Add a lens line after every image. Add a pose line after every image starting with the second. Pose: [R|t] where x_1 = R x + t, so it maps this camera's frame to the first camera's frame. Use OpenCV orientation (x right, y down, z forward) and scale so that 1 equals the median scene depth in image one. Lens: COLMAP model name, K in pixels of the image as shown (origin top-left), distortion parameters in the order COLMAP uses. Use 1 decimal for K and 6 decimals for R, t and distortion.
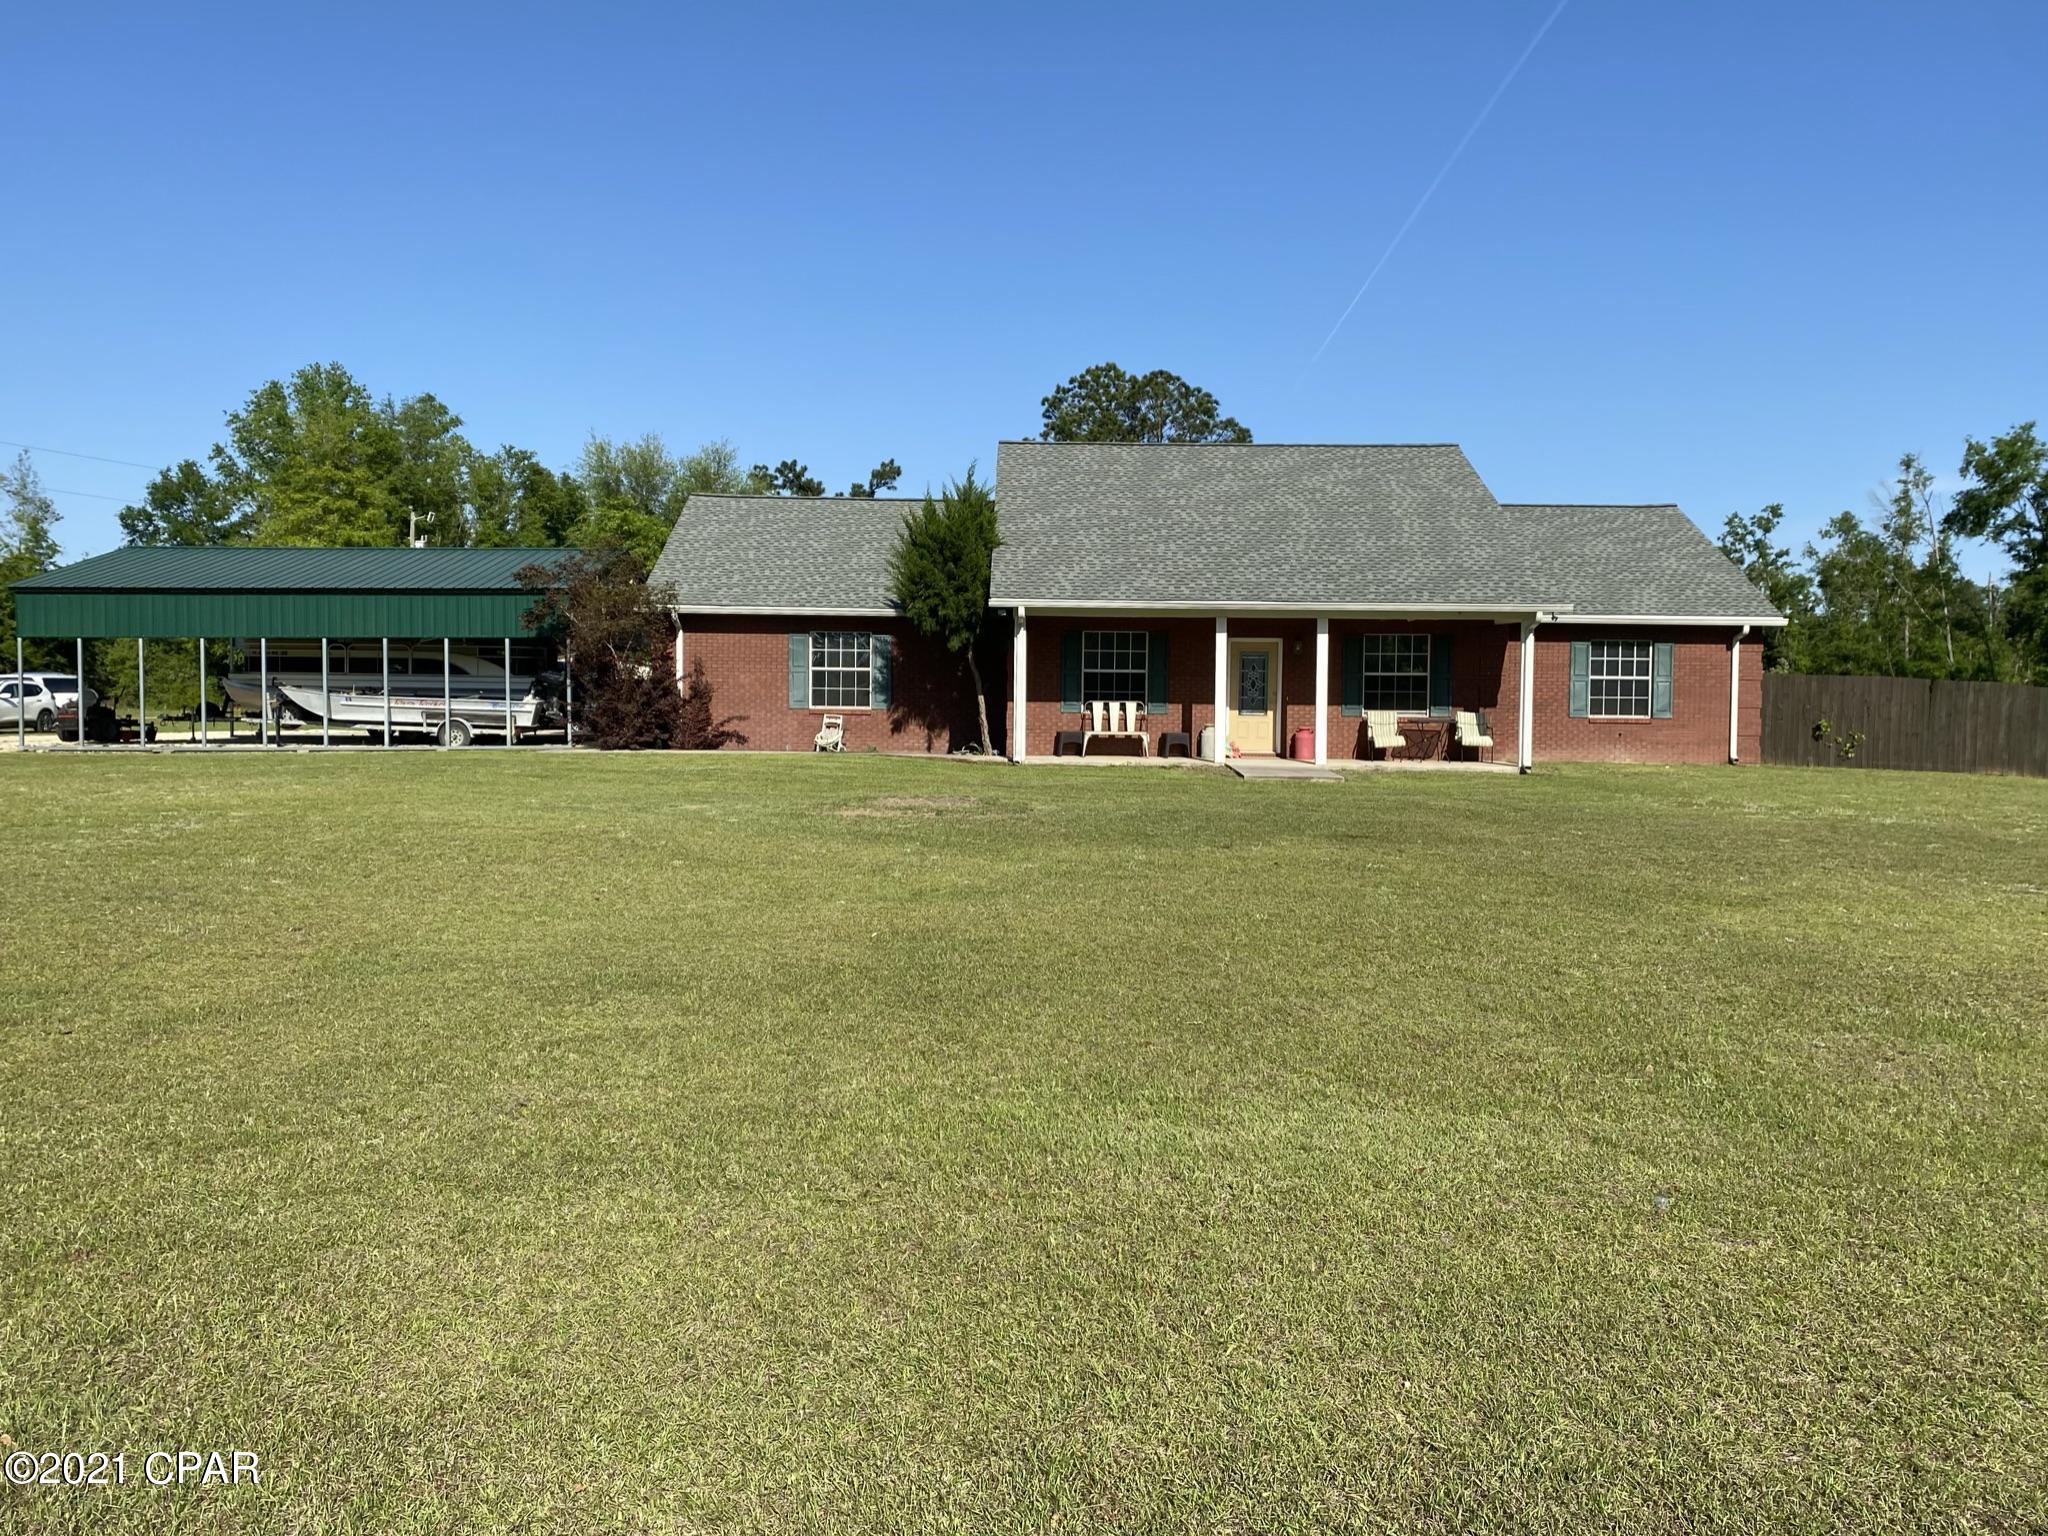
lens RADIAL K [[1565.2, 0, 1025.9], [0, 1565.2, 770.0], [0, 0, 1]] dist [0.033227, -0.035147]
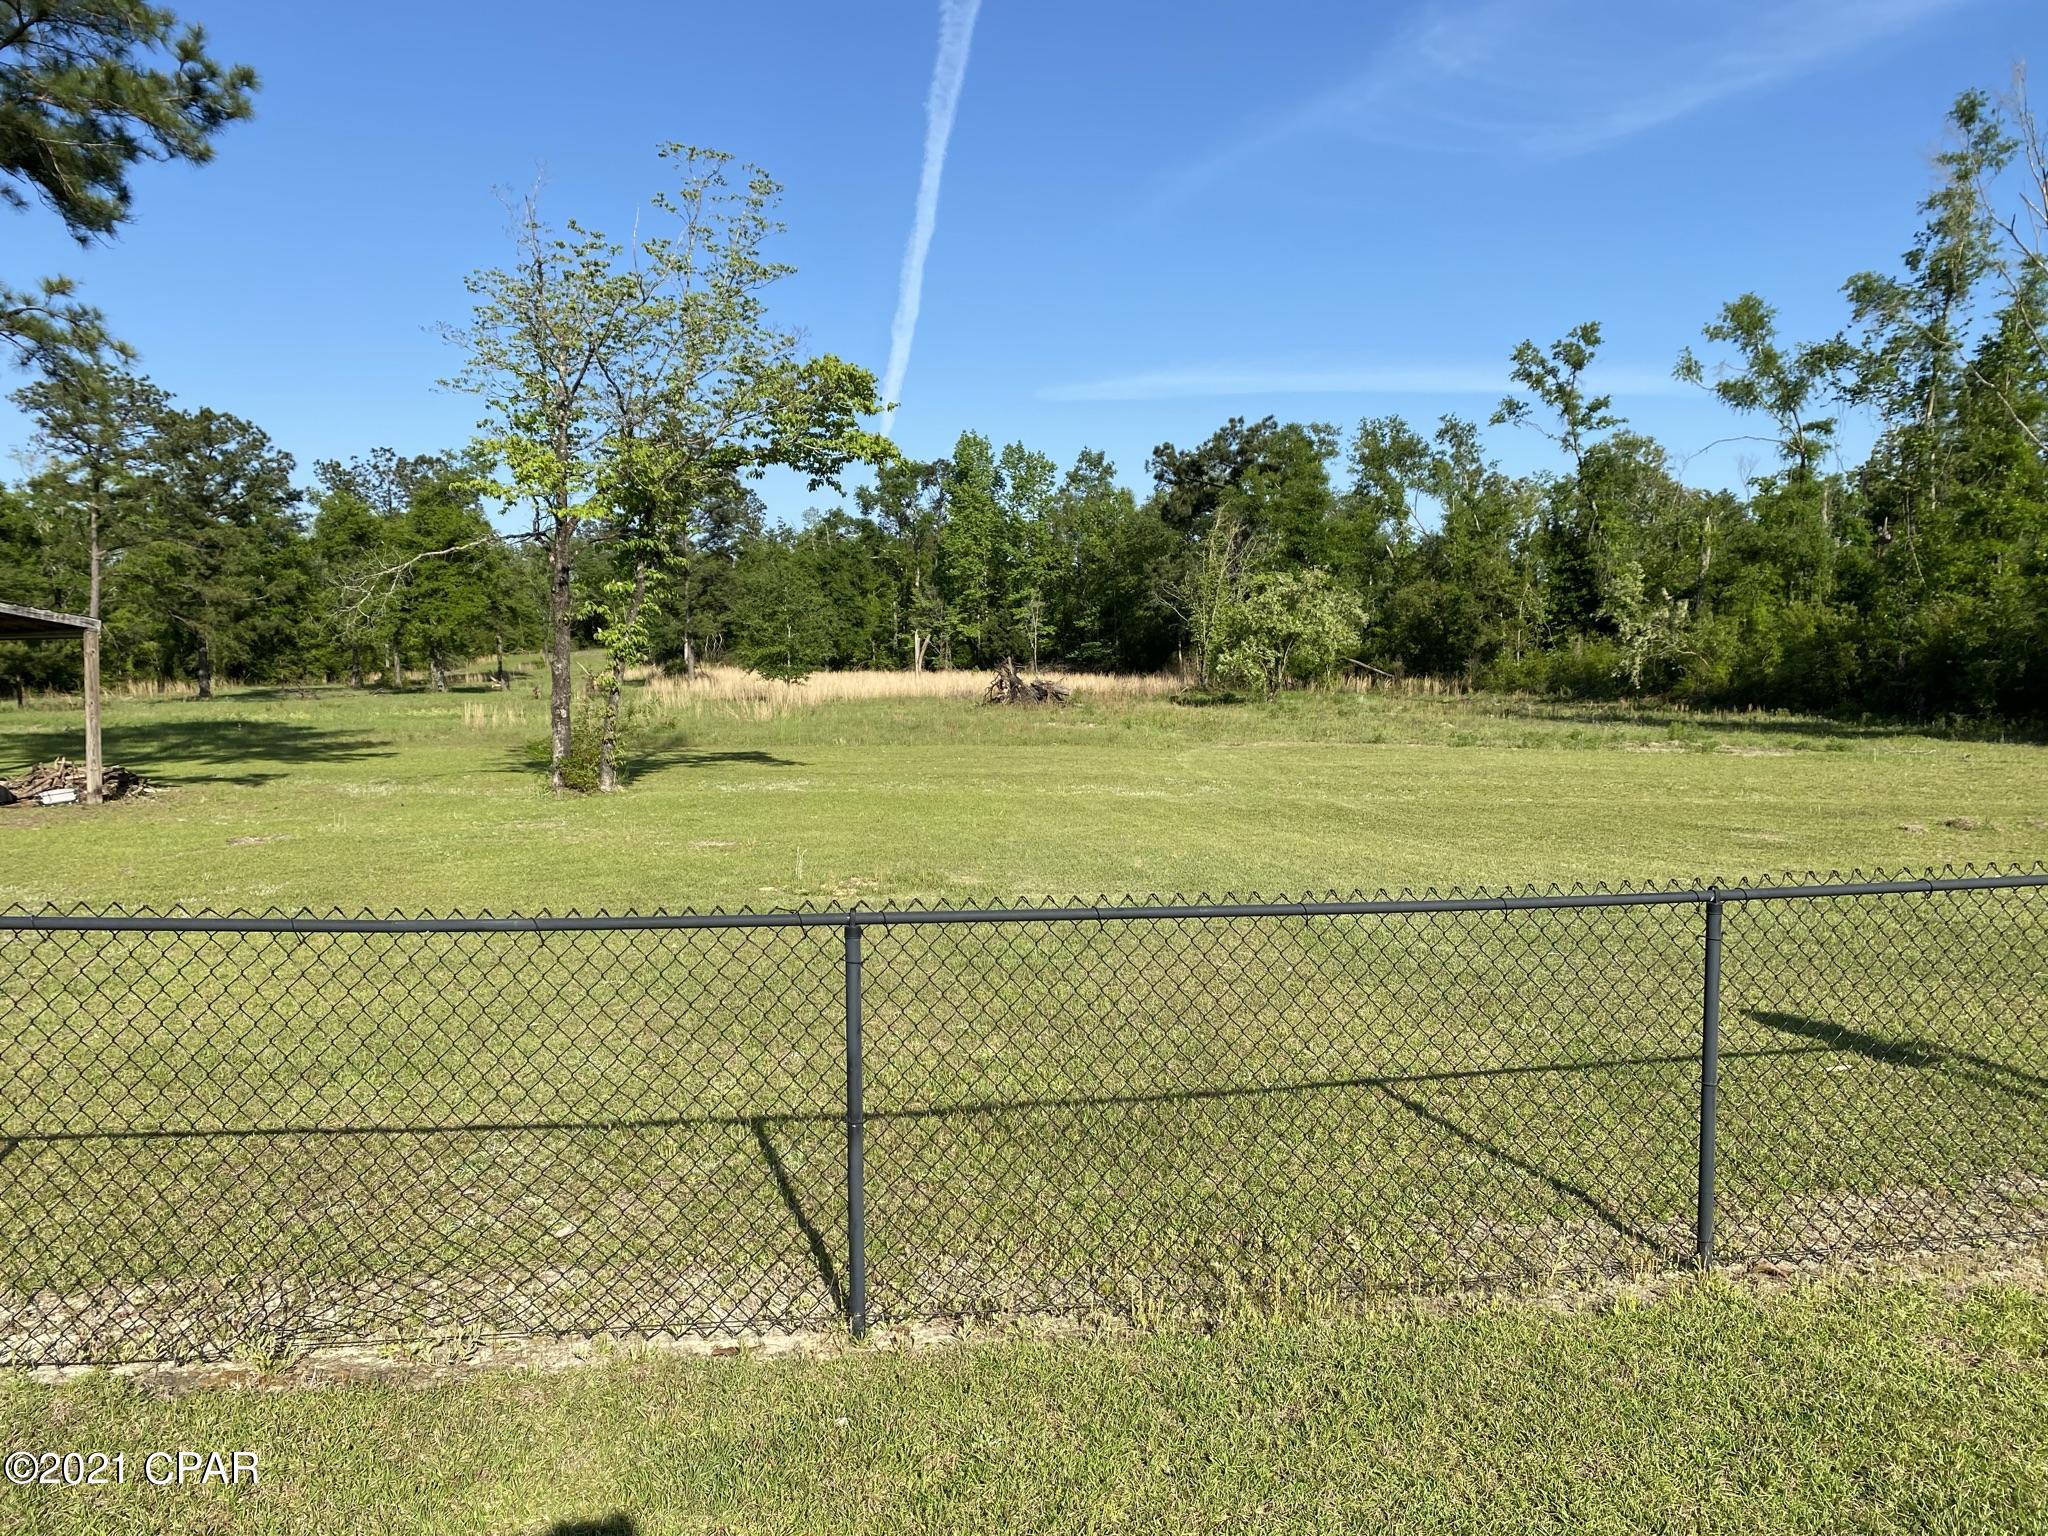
lens RADIAL K [[1565.2, 0, 1017.3], [0, 1565.2, 758.8], [0, 0, 1]] dist [0.033227, -0.035147]
pose [[0.986078, -0.036404, 0.162248, 0.141590], [0.033146, 0.999192, 0.022740, -0.016919], [-0.162944, -0.017045, 0.986488, 0.411863]]
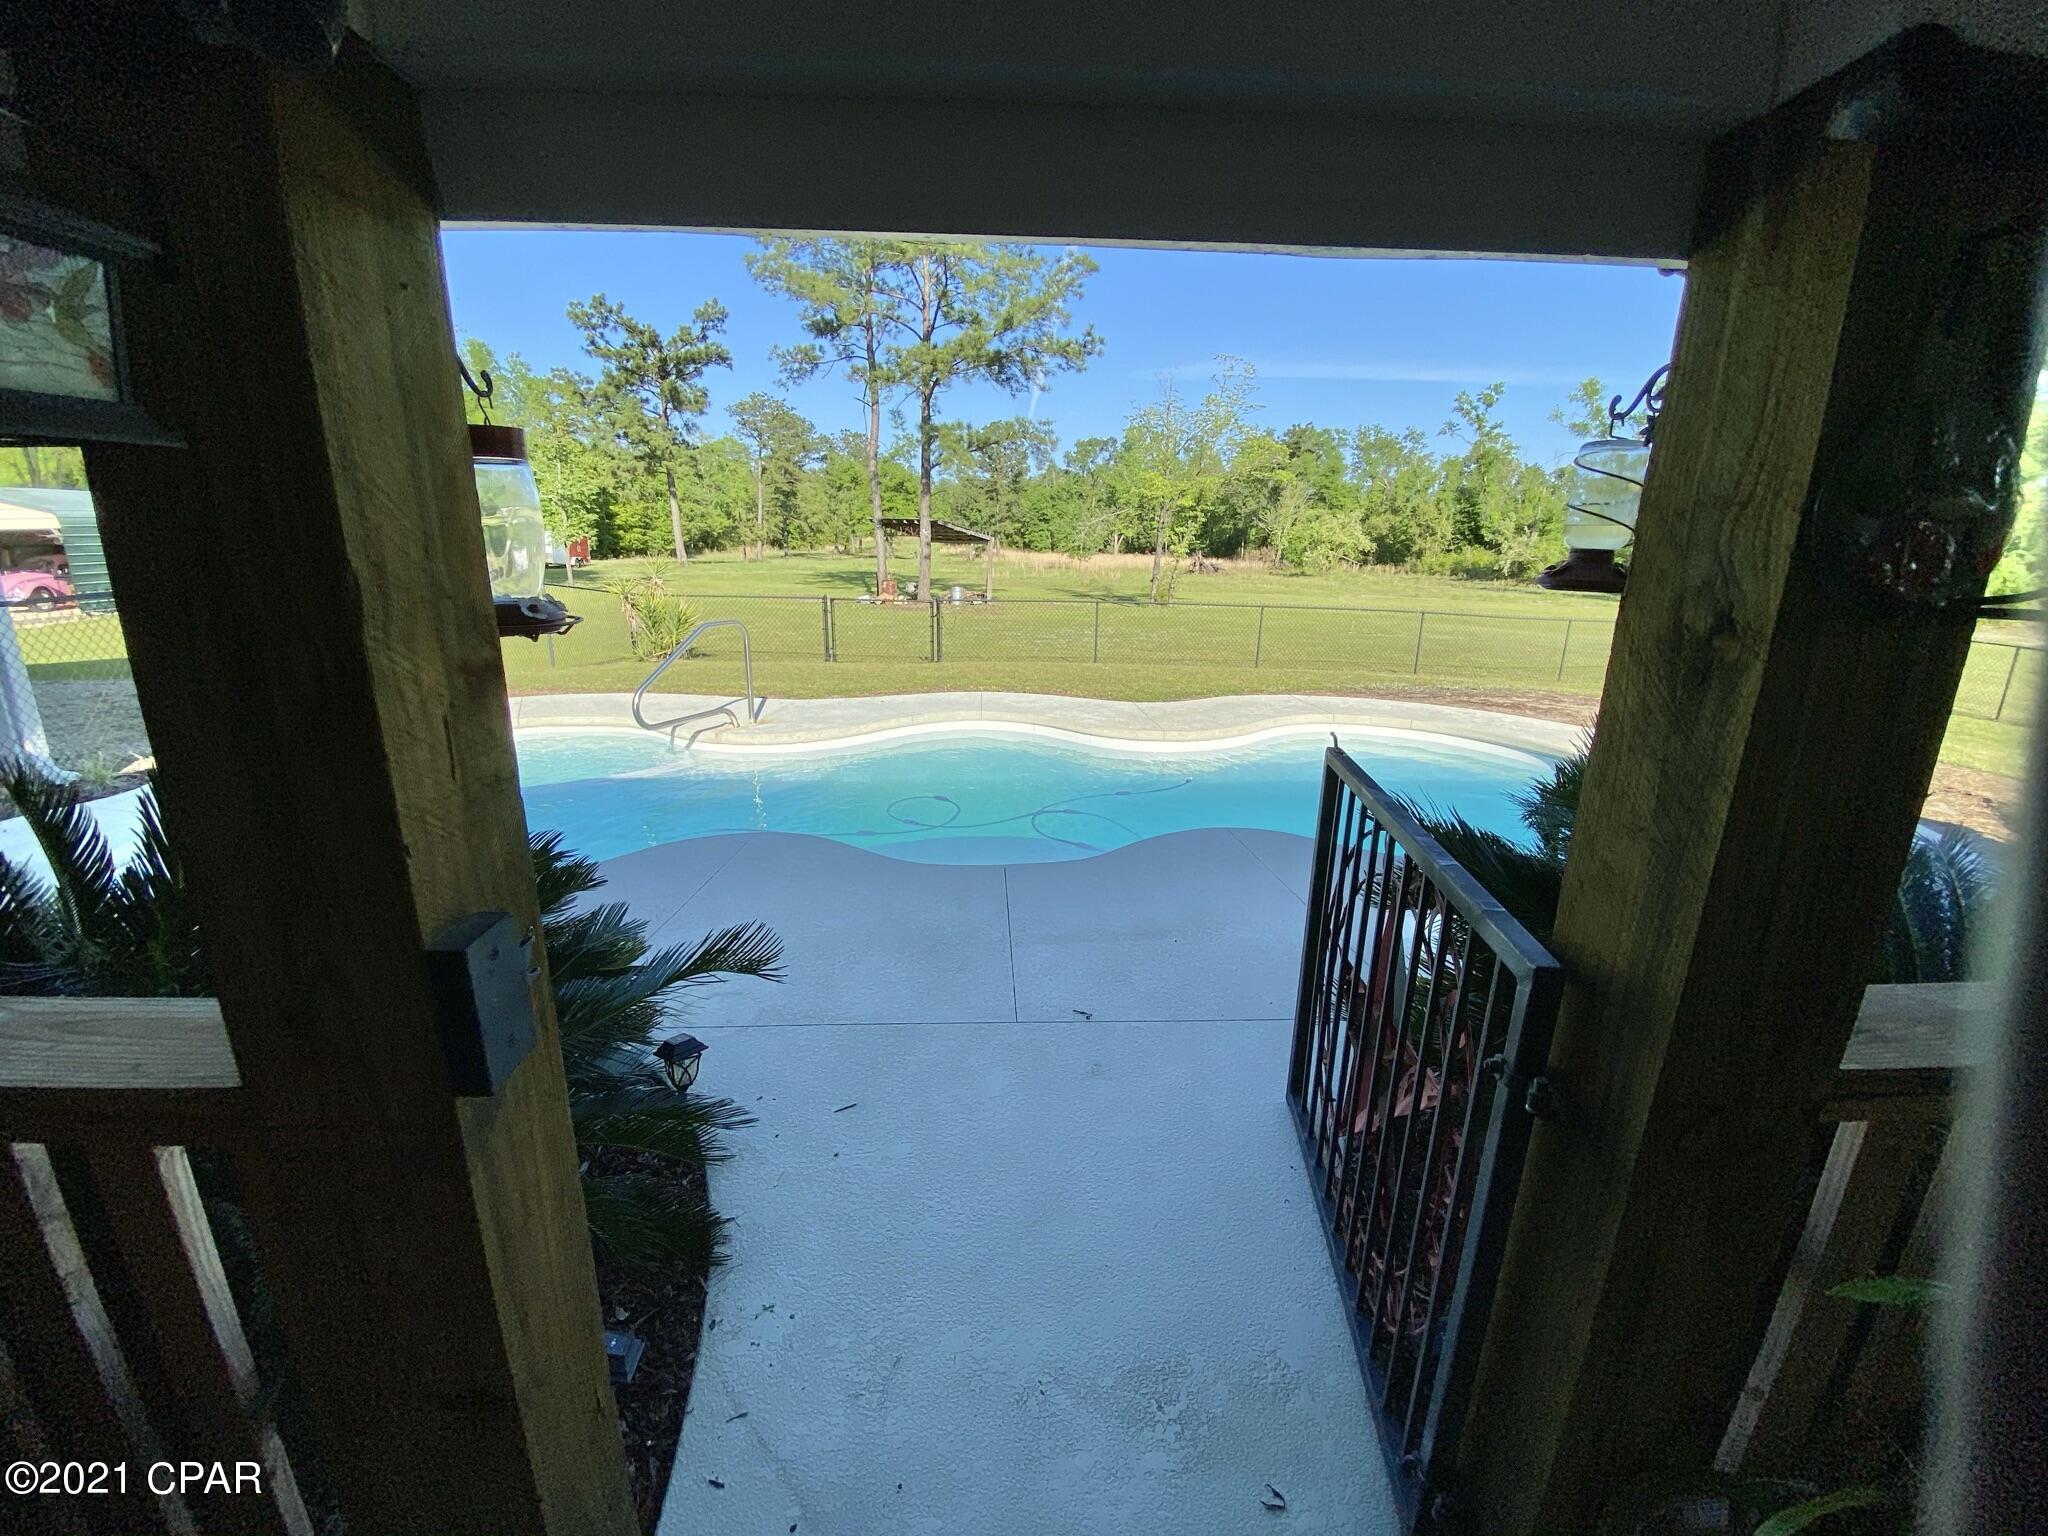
lens RADIAL K [[817.5, 0, 1022.3], [0, 817.5, 786.7], [0, 0, 1]] dist [-0.015888, -0.002392]
pose [[0.997786, -0.019272, 0.063645, 0.057547], [0.003125, 0.969616, 0.244611, -0.018225], [-0.066426, -0.243871, 0.967530, 0.333212]]
